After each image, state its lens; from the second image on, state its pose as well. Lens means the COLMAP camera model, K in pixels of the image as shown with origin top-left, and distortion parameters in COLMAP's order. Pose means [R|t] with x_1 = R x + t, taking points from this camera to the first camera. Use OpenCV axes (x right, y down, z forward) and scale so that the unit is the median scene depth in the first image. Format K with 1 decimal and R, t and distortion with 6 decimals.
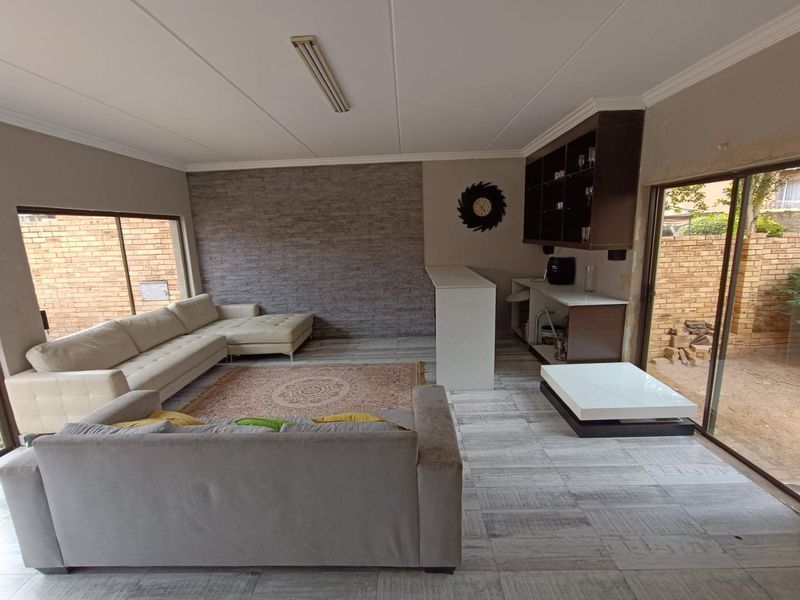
lens RADIAL K [[365.1, 0, 398.1], [0, 365.1, 301.7], [0, 0, 1]] dist [-0.017289, 0.014498]
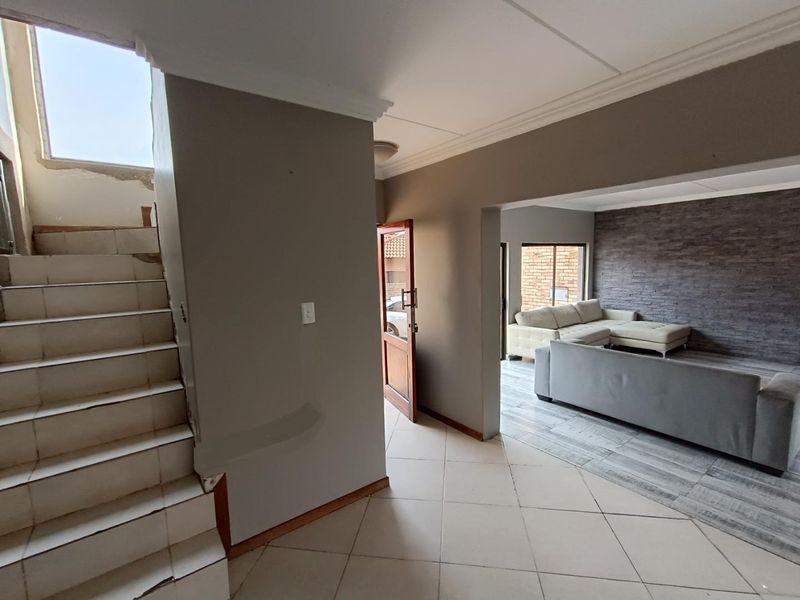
lens RADIAL K [[363.5, 0, 394.9], [0, 363.5, 302.8], [0, 0, 1]] dist [-0.001322, 0.000009]
pose [[0.605150, 0.109230, -0.788583, 0.110224], [-0.142184, 0.989446, 0.027942, 0.071359], [0.783312, 0.095215, 0.614293, -0.499984]]
